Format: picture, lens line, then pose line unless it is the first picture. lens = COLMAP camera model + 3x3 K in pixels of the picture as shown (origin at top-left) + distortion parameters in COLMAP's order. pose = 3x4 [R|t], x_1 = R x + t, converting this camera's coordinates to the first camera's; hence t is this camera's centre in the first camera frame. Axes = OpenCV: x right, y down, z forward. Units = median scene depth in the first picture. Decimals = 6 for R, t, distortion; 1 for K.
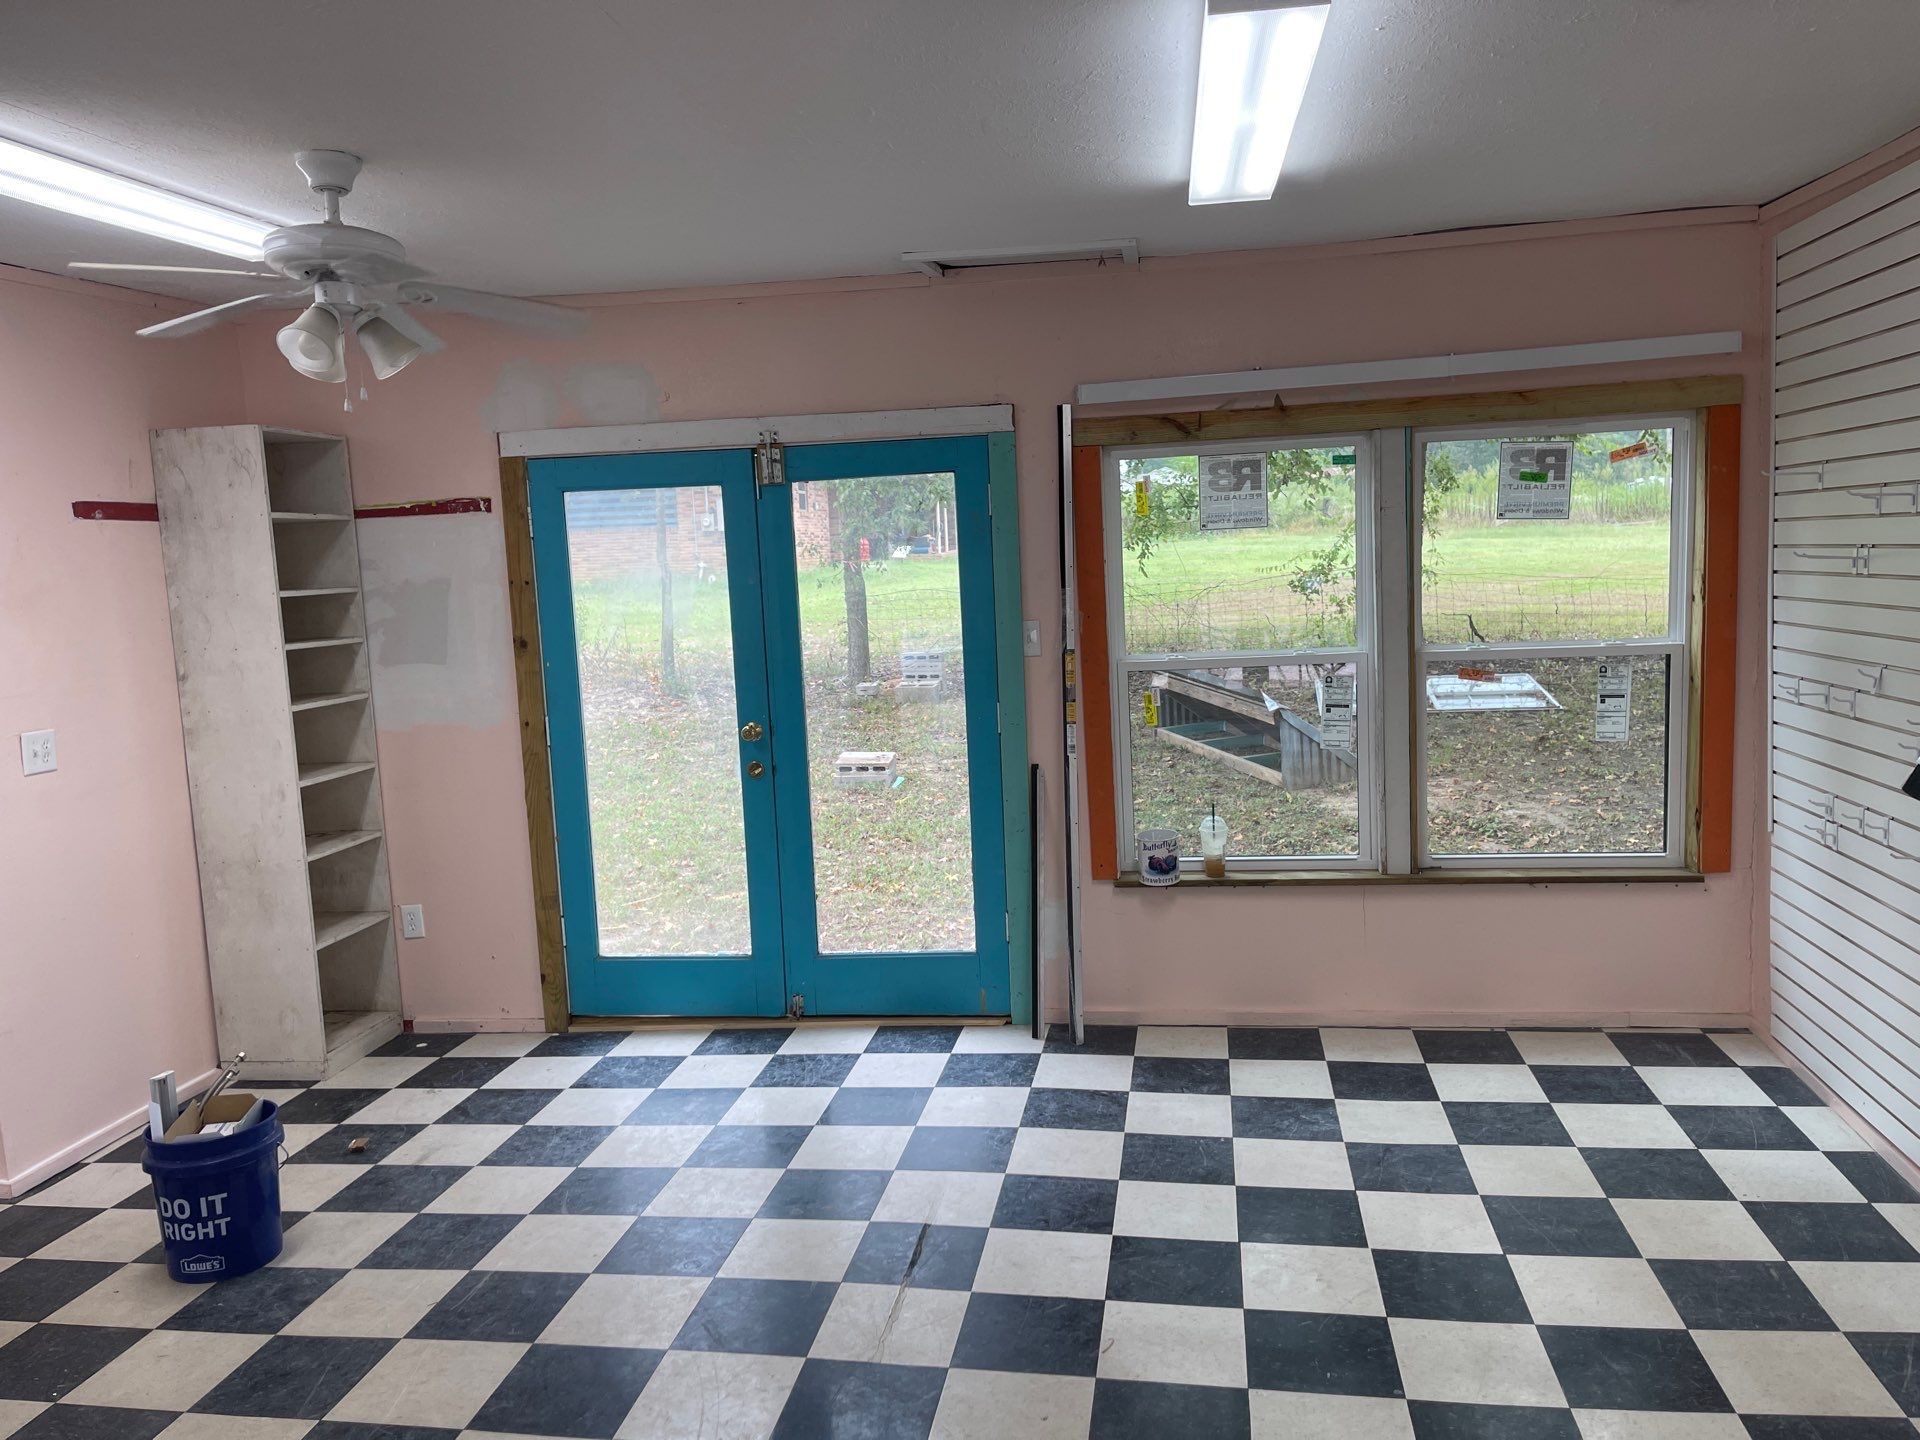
lens RADIAL K [[1447.2, 0, 970.8], [0, 1447.2, 733.1], [0, 0, 1]] dist [0.068467, -0.088400]
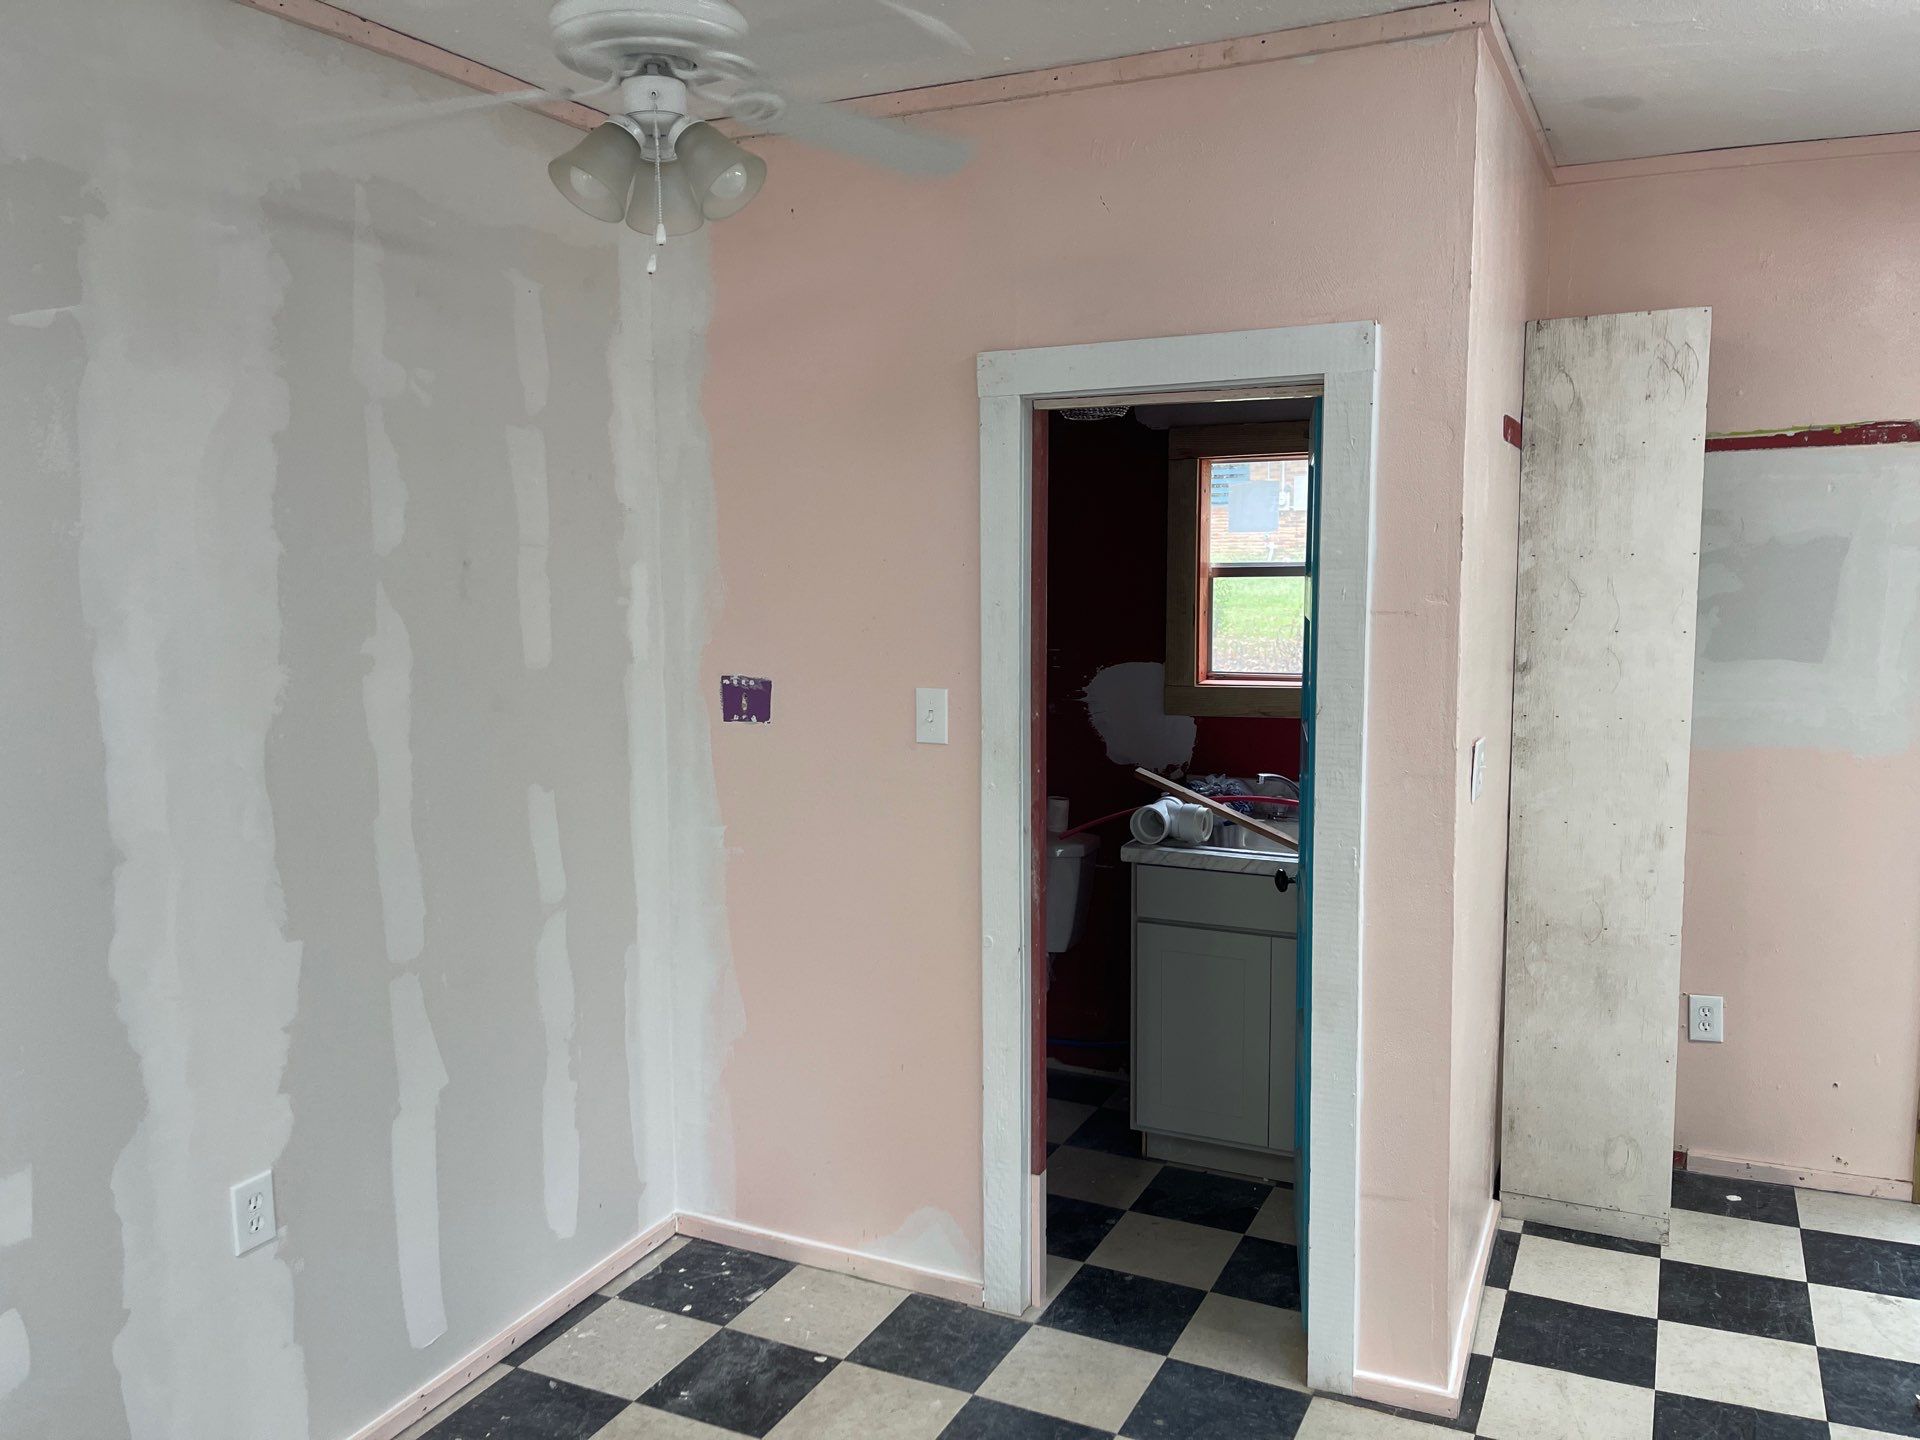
lens RADIAL K [[1447.2, 0, 959.1], [0, 1447.2, 732.4], [0, 0, 1]] dist [0.068467, -0.088400]
pose [[0.954214, 0.063992, -0.292199, -0.589662], [-0.061129, 0.997950, 0.018928, -0.002393], [0.292811, -0.000200, 0.956170, 0.228748]]
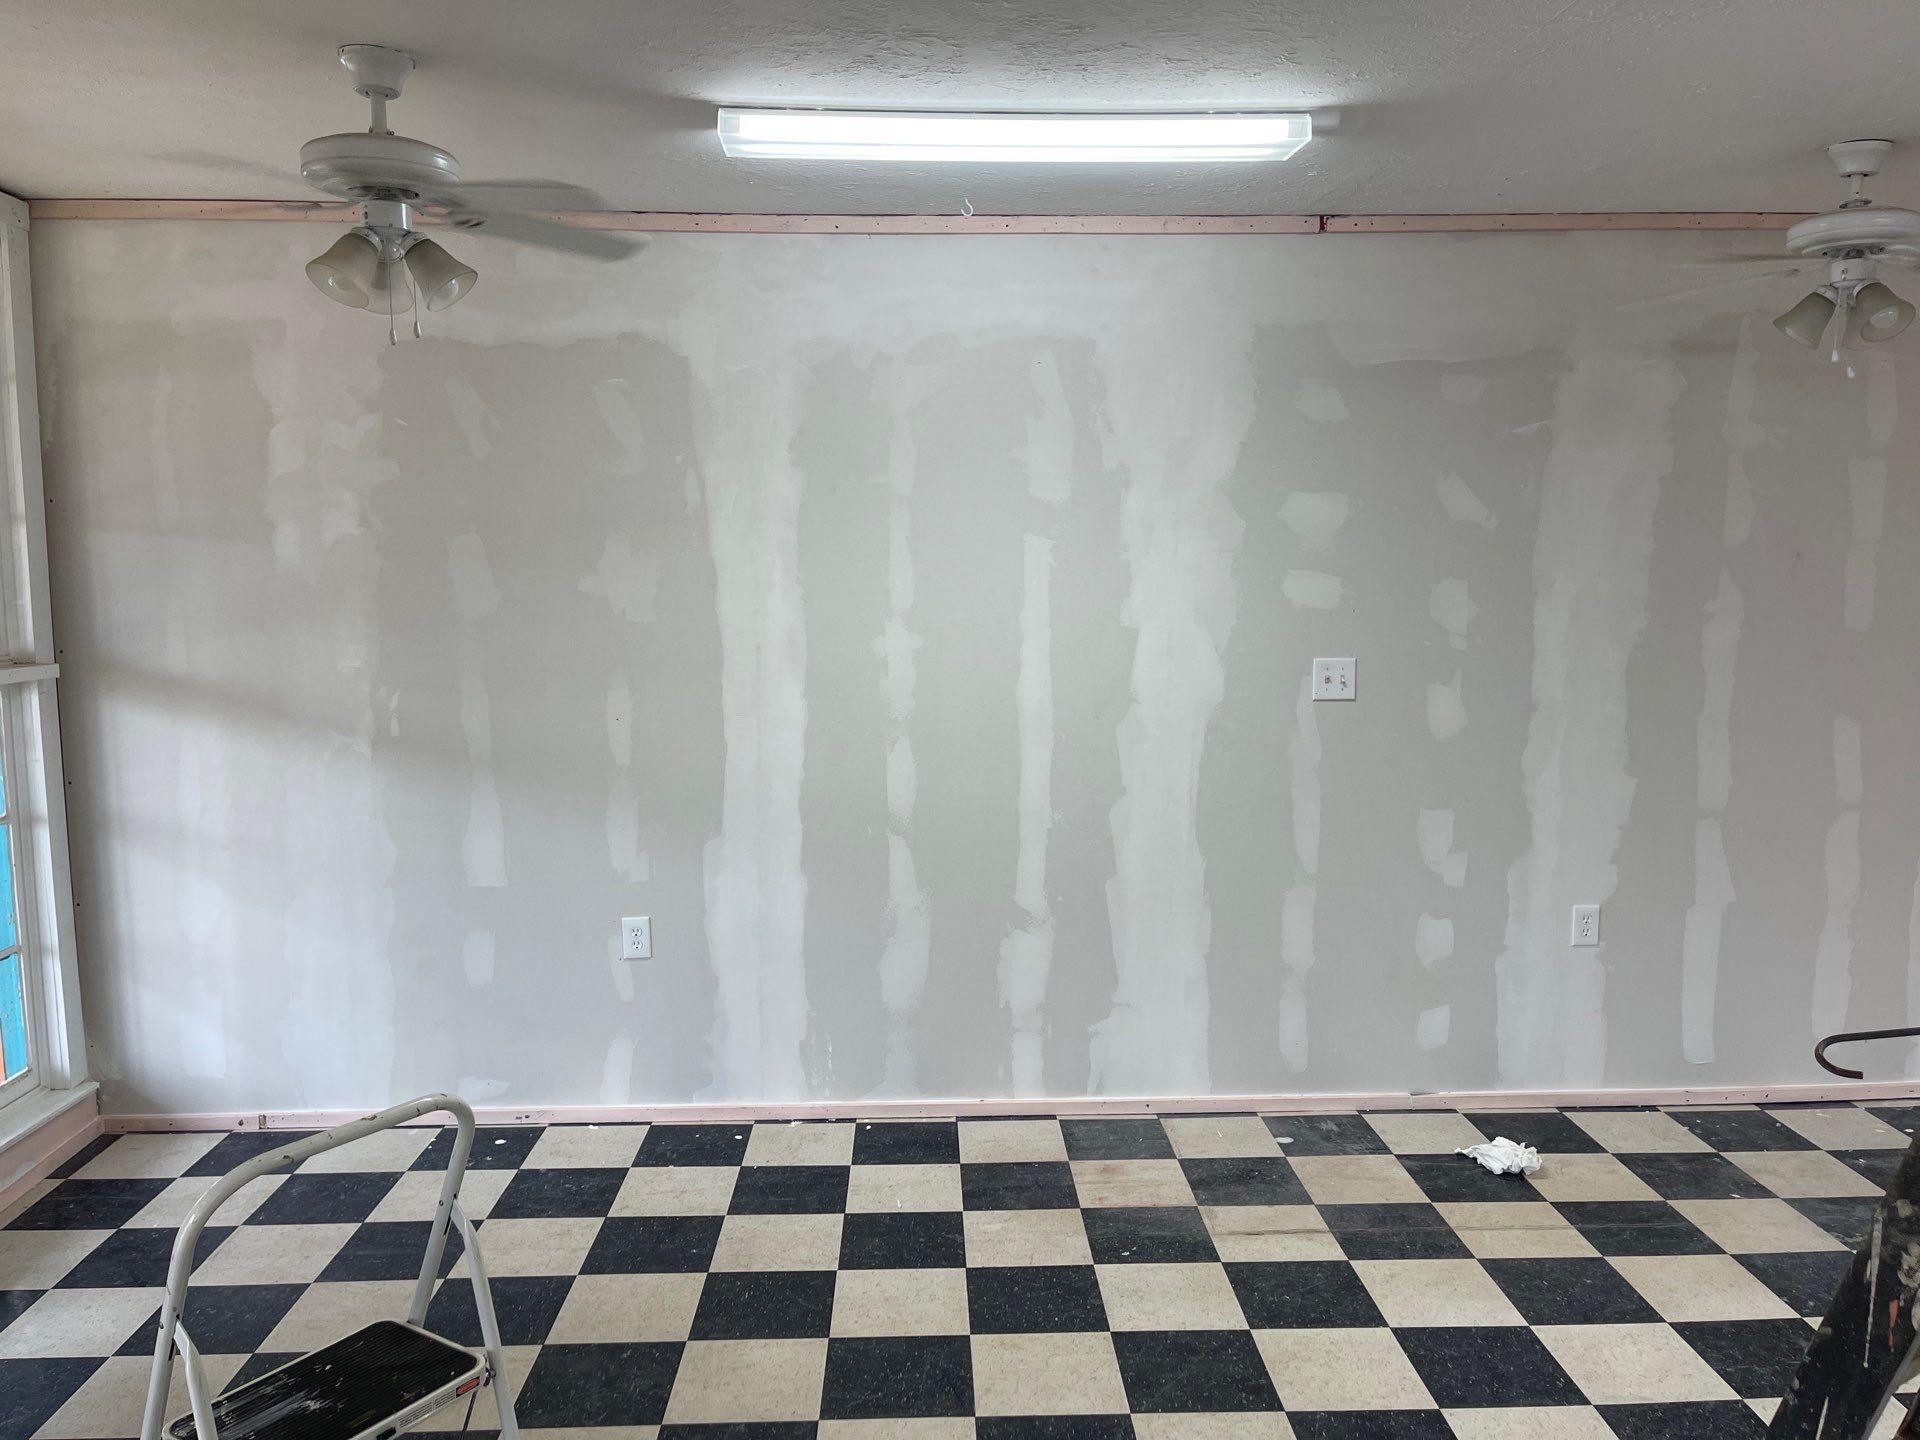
lens RADIAL K [[1447.2, 0, 959.7], [0, 1447.2, 734.2], [0, 0, 1]] dist [0.068467, -0.088400]
pose [[0.181364, 0.161516, -0.970062, -0.178212], [-0.124552, 0.982250, 0.140259, -0.002596], [0.975497, 0.095385, 0.198262, 0.082243]]
